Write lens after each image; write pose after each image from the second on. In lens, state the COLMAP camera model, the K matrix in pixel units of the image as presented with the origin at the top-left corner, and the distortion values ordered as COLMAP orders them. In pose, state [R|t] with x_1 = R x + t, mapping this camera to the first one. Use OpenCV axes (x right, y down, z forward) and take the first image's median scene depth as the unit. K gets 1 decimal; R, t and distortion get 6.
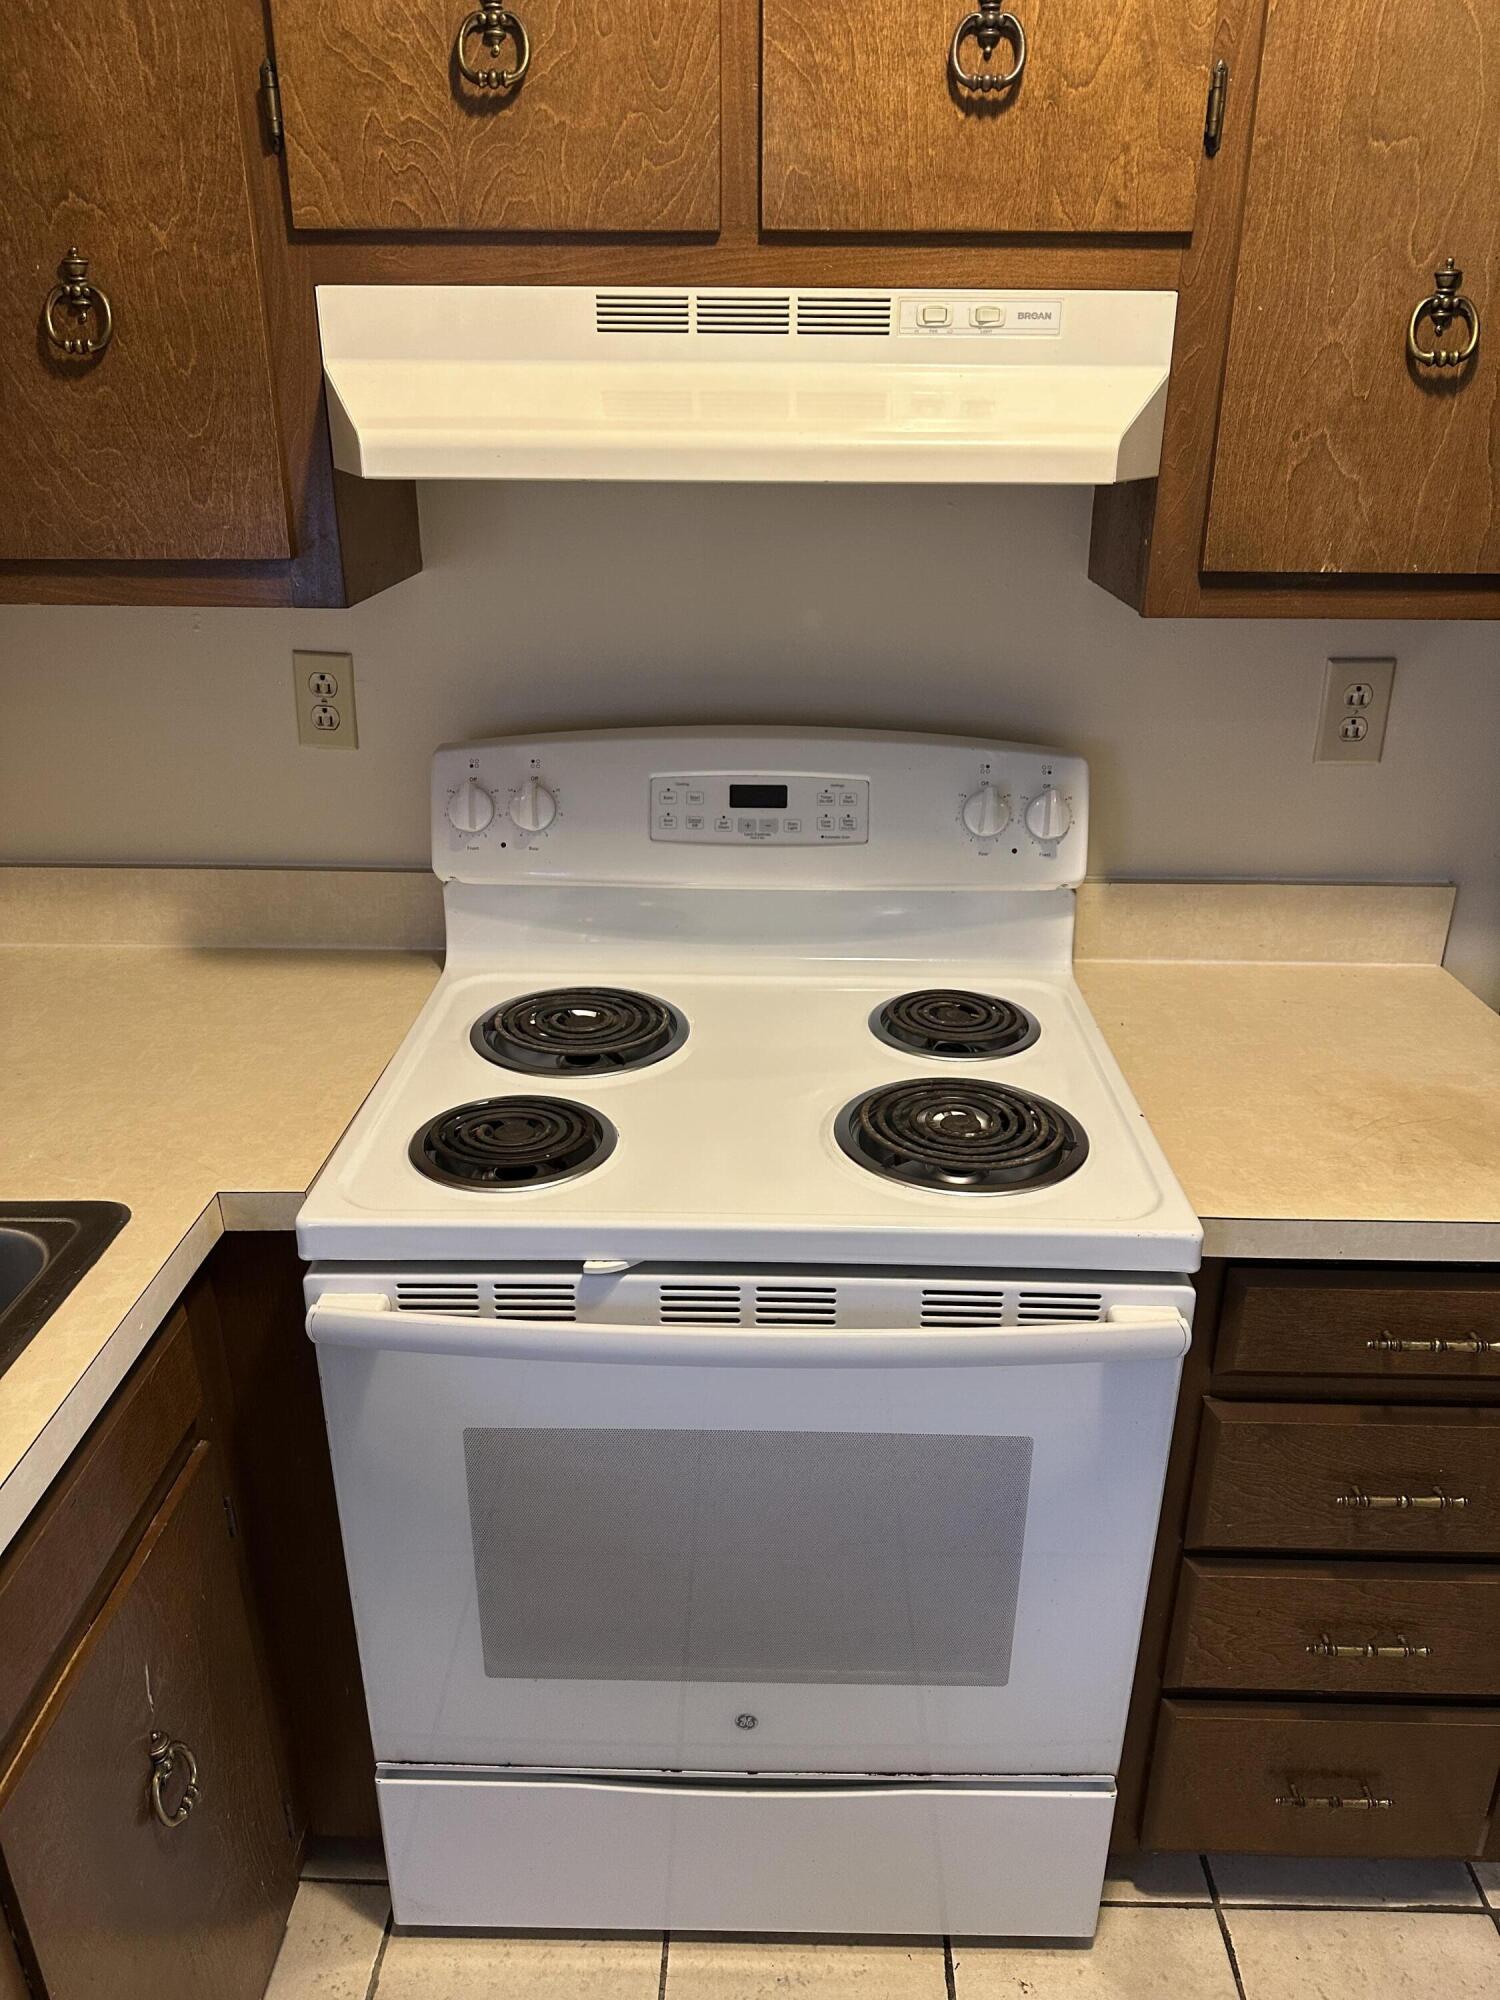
lens RADIAL K [[1405.6, 0, 752.3], [0, 1405.6, 1001.0], [0, 0, 1]] dist [0.020523, -0.040405]
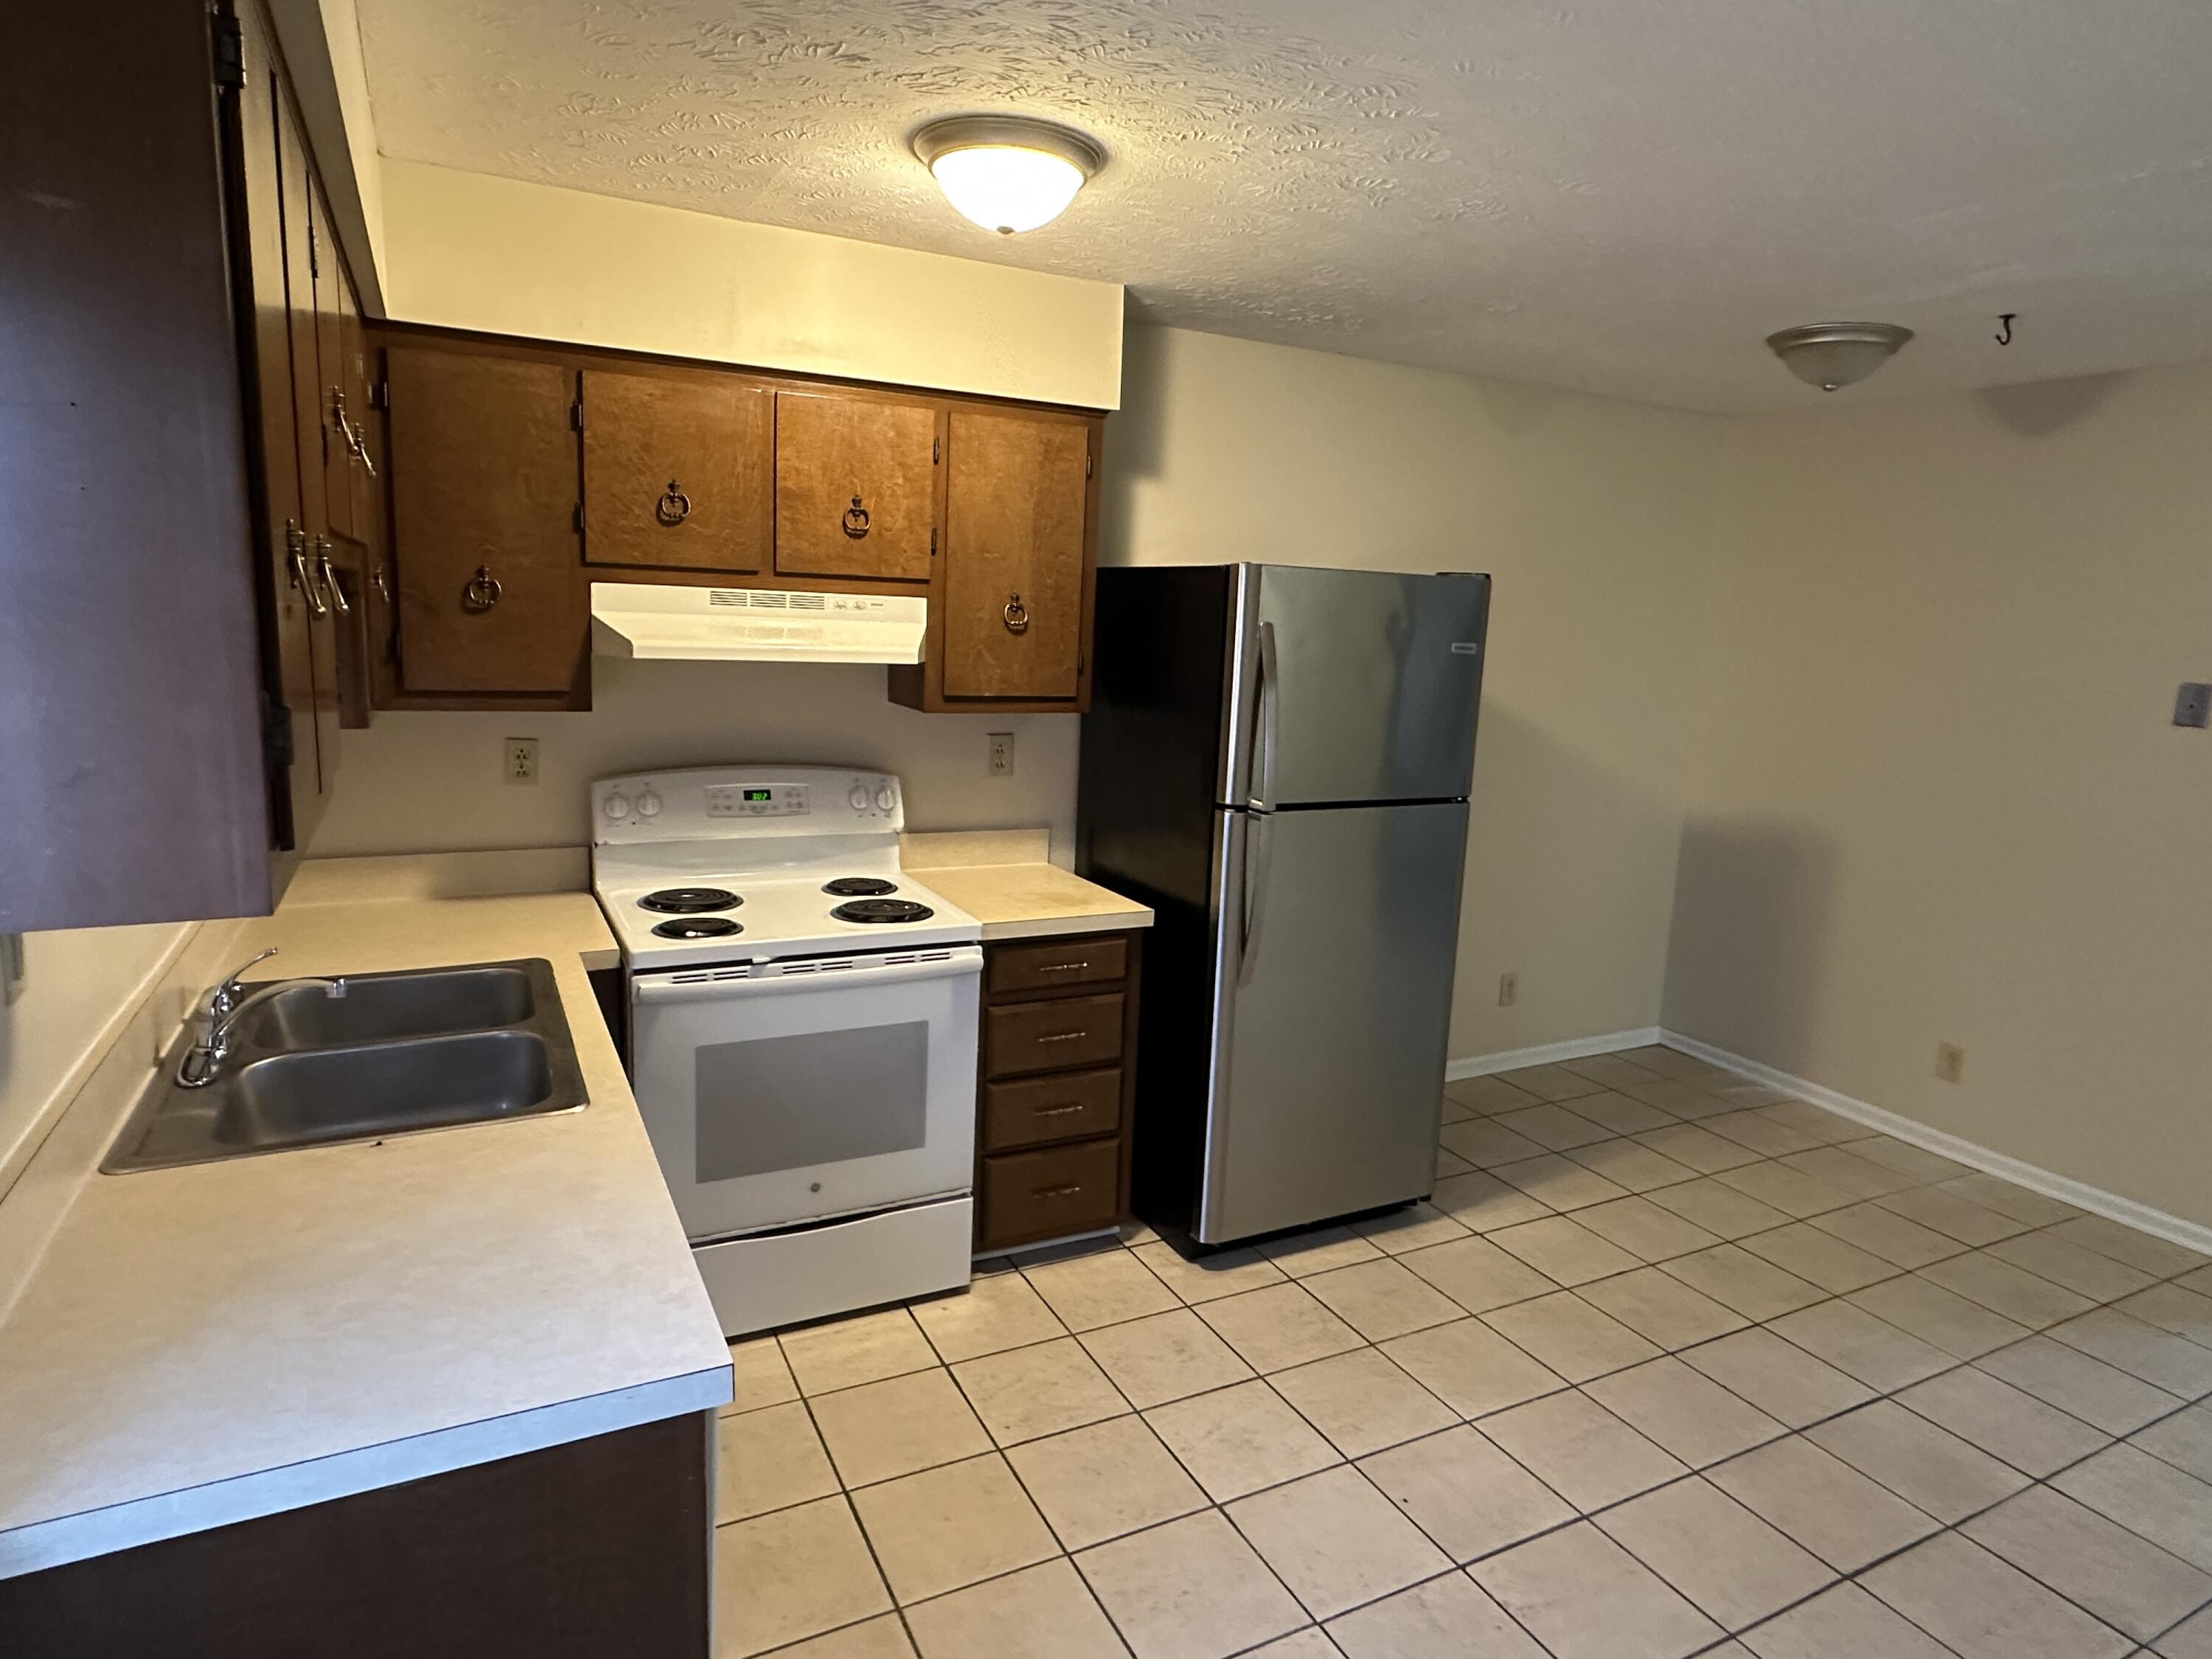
lens RADIAL K [[1264.4, 0, 1103.5], [0, 1264.4, 820.3], [0, 0, 1]] dist [-0.002151, -0.001169]
pose [[0.876806, -0.047611, 0.478481, -0.598709], [0.149487, 0.972767, -0.177138, 0.410845], [-0.457017, 0.226843, 0.860045, -1.189844]]
